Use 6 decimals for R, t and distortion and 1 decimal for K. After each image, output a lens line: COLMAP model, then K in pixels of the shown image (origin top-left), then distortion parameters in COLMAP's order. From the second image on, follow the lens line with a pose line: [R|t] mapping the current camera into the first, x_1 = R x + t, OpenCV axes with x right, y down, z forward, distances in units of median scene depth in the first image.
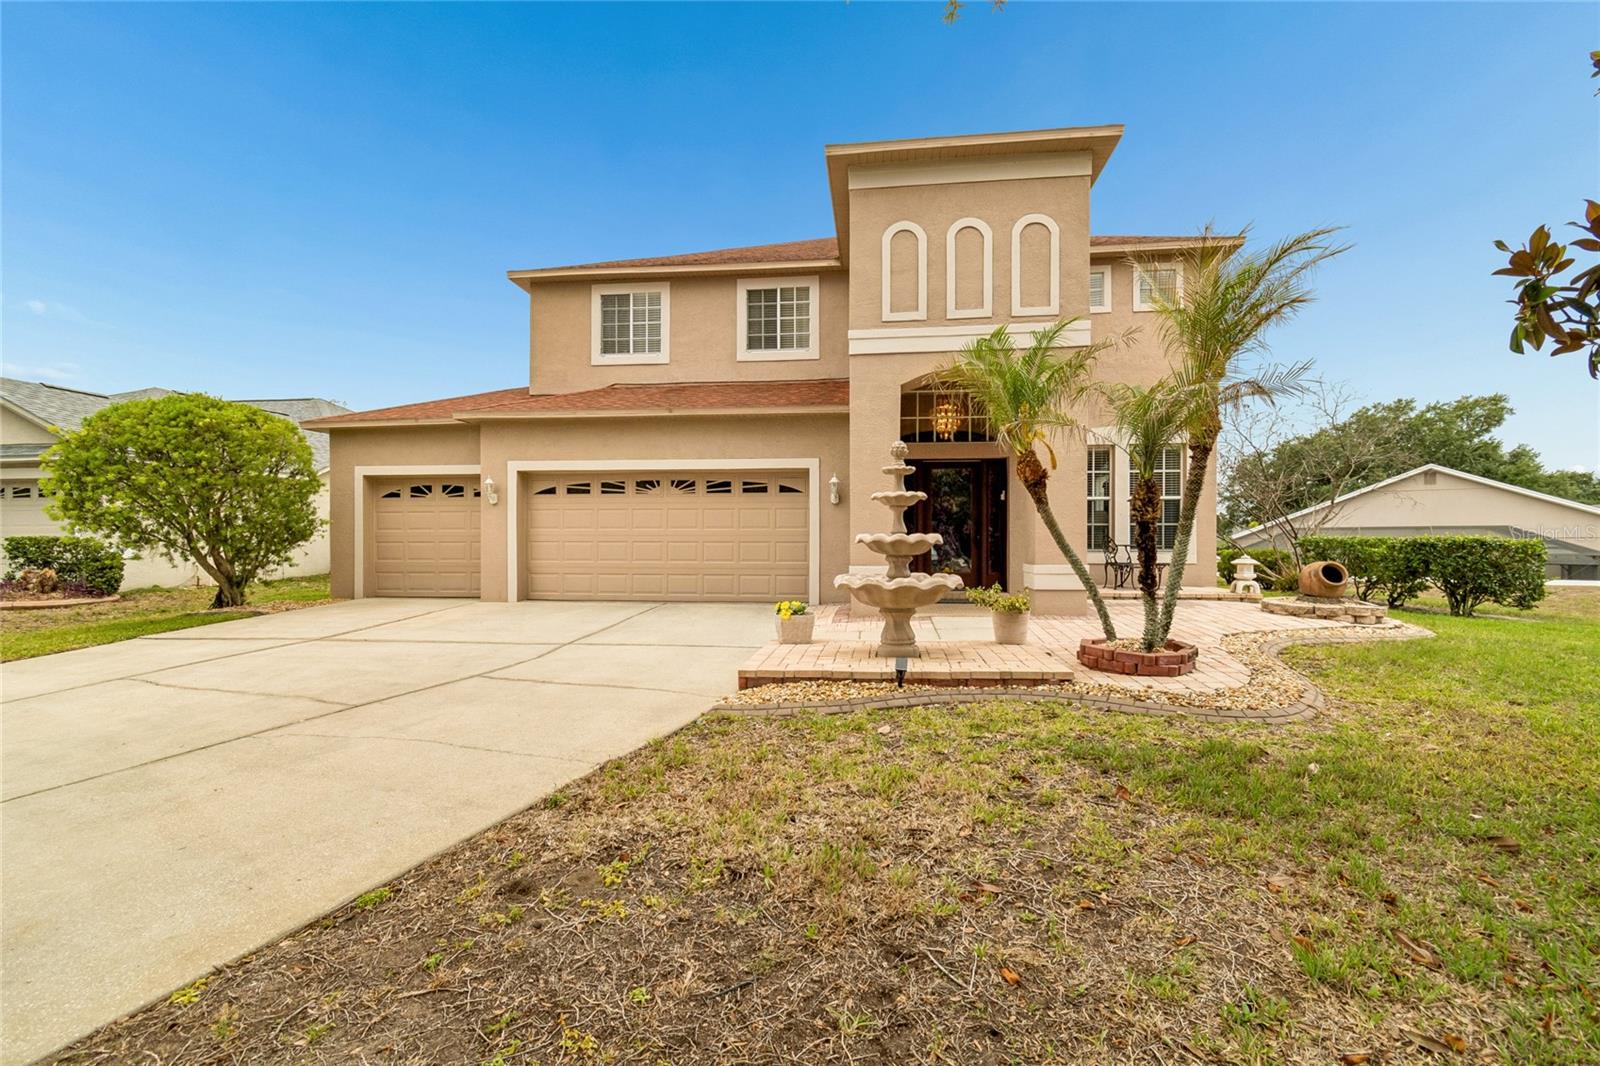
lens RADIAL K [[712.6, 0, 800.6], [0, 712.6, 544.4], [0, 0, 1]] dist [0.003166, -0.001302]
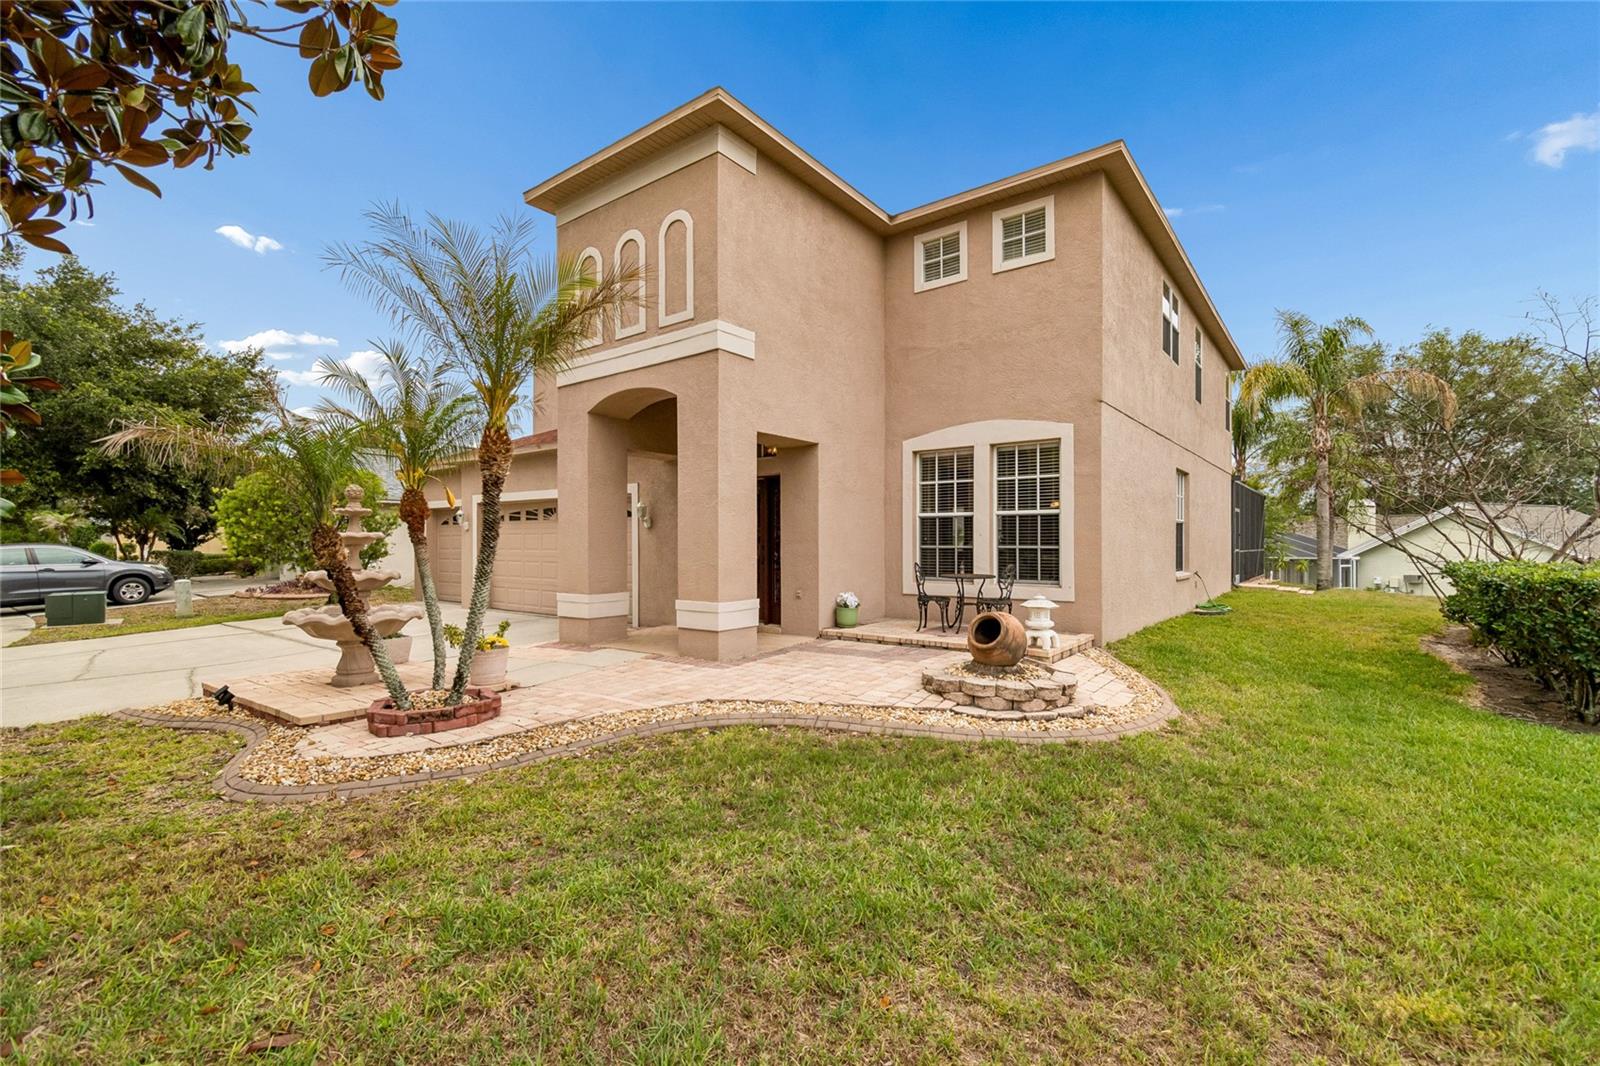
lens RADIAL K [[712.6, 0, 806.8], [0, 712.6, 538.1], [0, 0, 1]] dist [0.003166, -0.001302]
pose [[0.862190, -0.004439, -0.506565, 0.705846], [-0.000869, 0.999947, -0.010242, -0.030902], [0.506584, 0.009271, 0.862141, 0.237291]]
